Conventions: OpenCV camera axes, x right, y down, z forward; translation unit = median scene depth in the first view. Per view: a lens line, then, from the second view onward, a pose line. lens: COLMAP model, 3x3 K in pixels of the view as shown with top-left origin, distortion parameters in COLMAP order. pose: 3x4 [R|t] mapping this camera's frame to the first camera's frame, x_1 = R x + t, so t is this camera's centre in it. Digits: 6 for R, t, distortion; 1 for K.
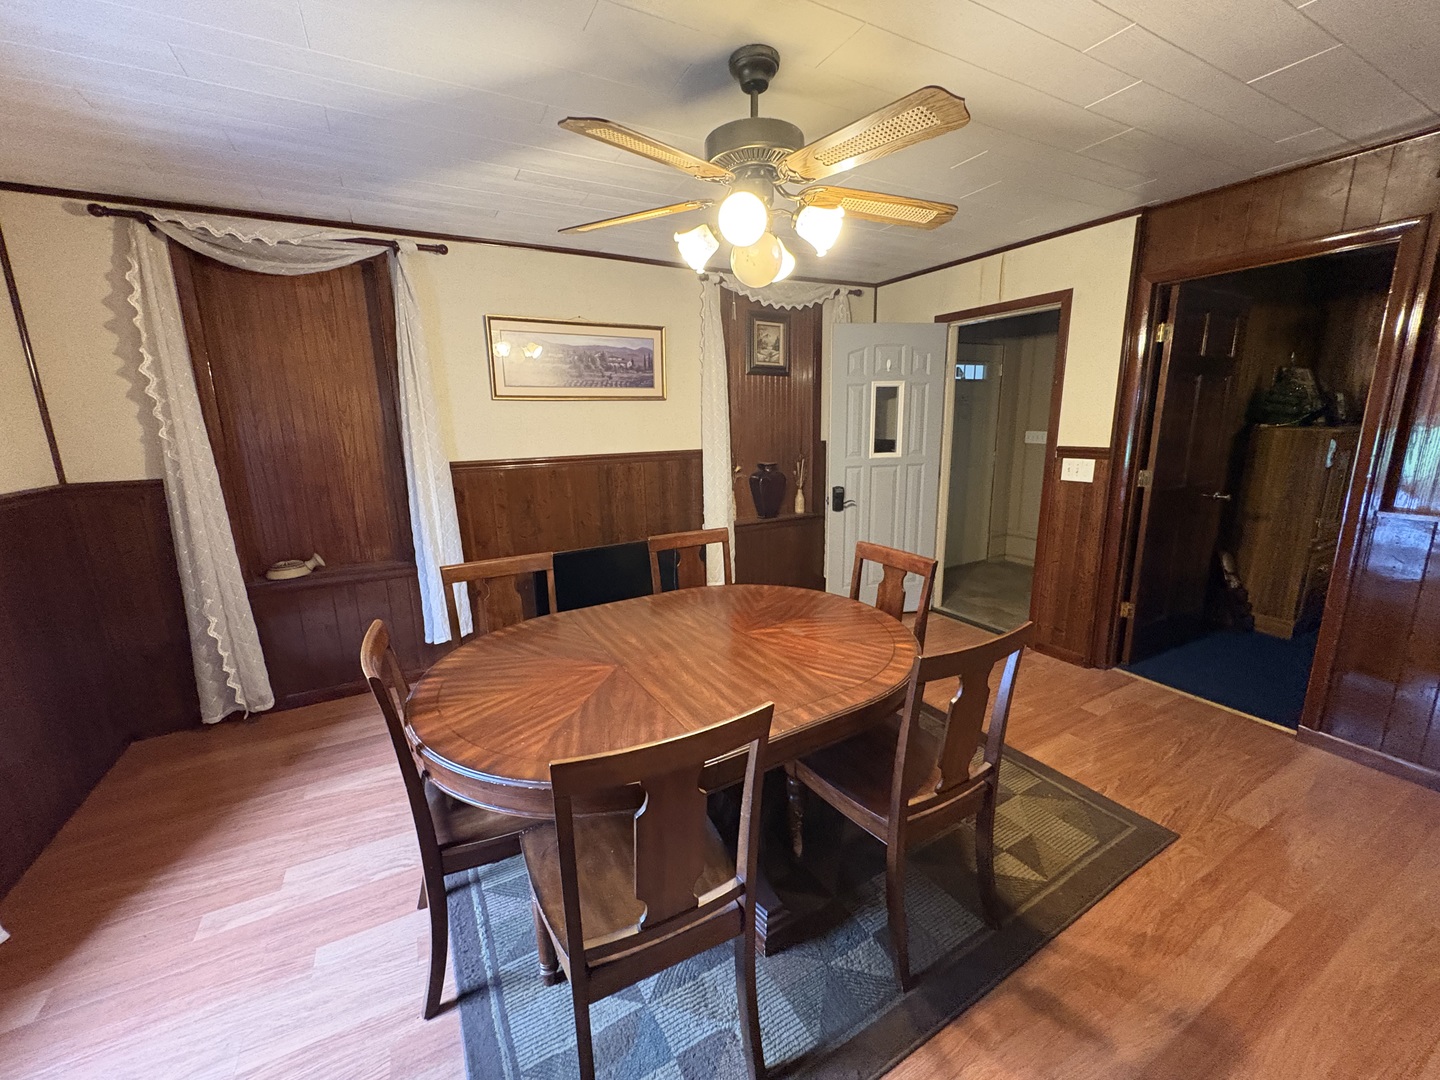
lens RADIAL K [[572.5, 0, 716.3], [0, 572.5, 541.9], [0, 0, 1]] dist [-0.000212, 0.000277]
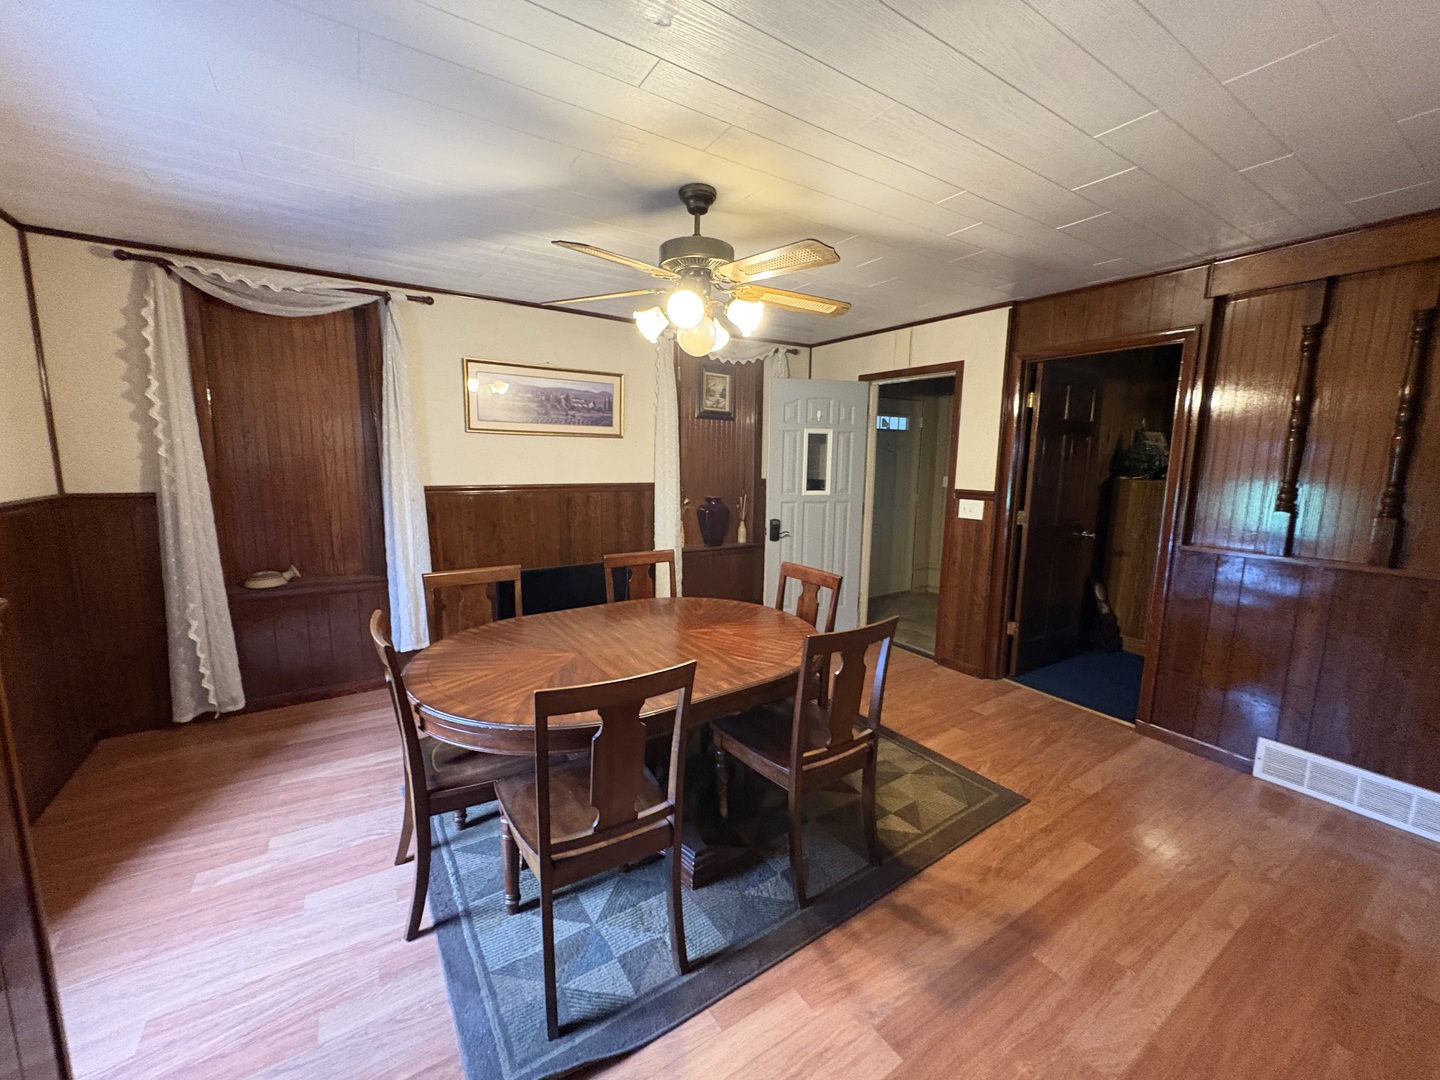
lens RADIAL K [[572.5, 0, 716.3], [0, 572.5, 541.9], [0, 0, 1]] dist [-0.000212, 0.000277]
pose [[0.996492, 0.023573, 0.080297, 0.013577], [-0.018360, 0.997713, -0.065054, 0.038345], [-0.081647, 0.063352, 0.994646, -0.179228]]
